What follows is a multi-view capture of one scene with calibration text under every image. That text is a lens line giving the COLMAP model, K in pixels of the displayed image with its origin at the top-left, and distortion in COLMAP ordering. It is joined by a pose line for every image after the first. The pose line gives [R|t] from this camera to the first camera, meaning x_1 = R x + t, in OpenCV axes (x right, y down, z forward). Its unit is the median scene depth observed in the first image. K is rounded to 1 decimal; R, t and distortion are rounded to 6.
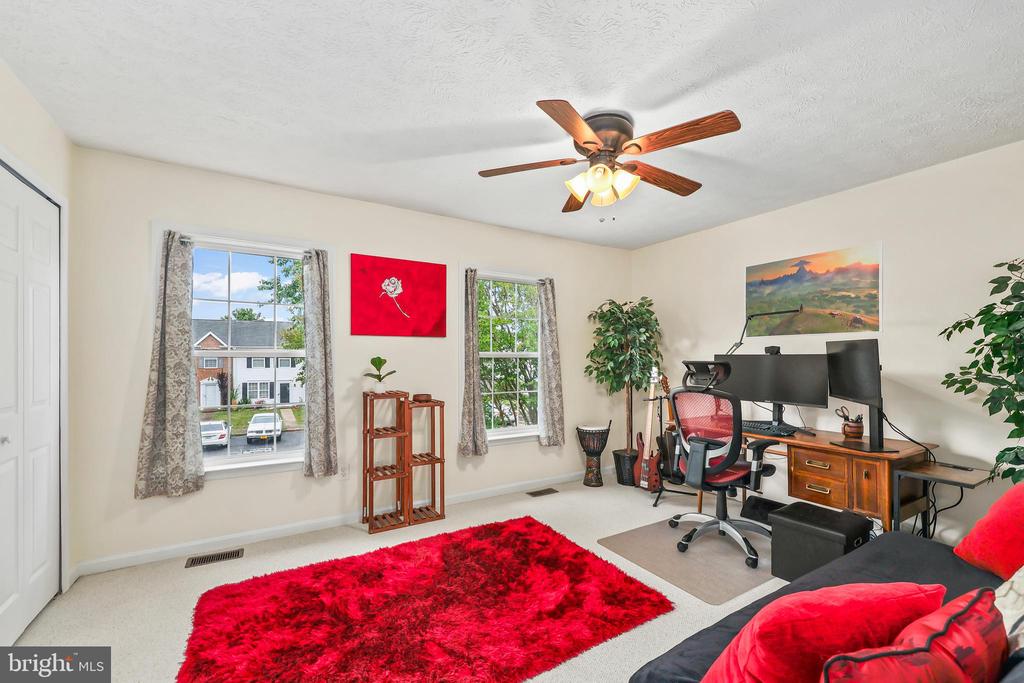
lens RADIAL K [[433.2, 0, 512.0], [0, 433.2, 341.5], [0, 0, 1]] dist [-0.000443, -0.000137]
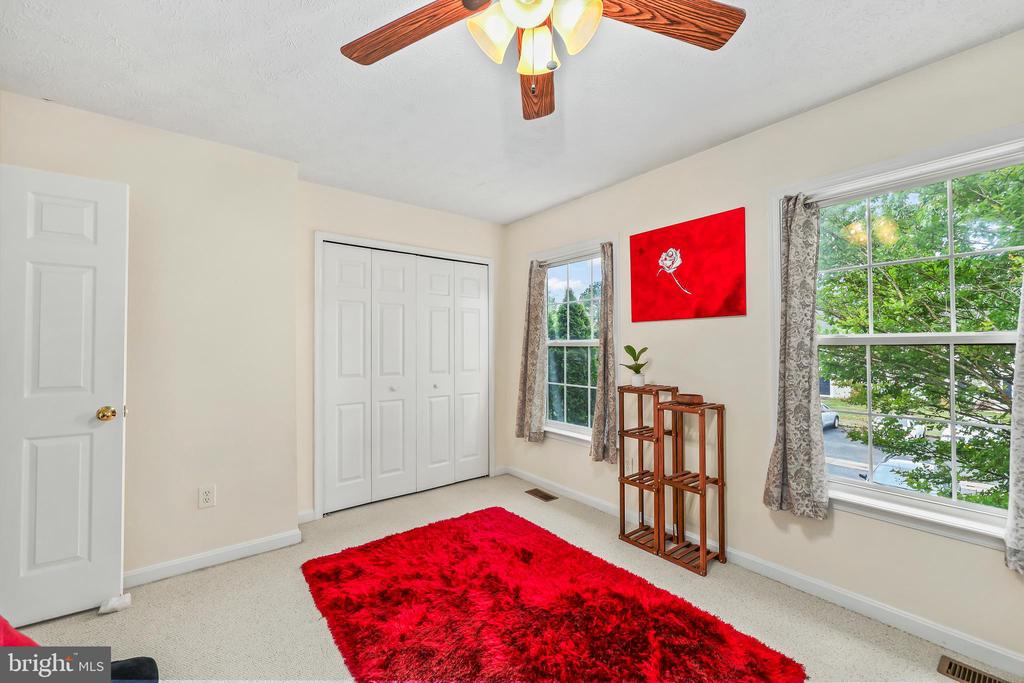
lens RADIAL K [[415.5, 0, 512.9], [0, 415.5, 332.0], [0, 0, 1]] dist [-0.000136, 0.000059]
pose [[0.106228, -0.035468, -0.993709, 0.494448], [0.043924, 0.998555, -0.030946, 0.022294], [0.993371, -0.040360, 0.107633, 0.640165]]
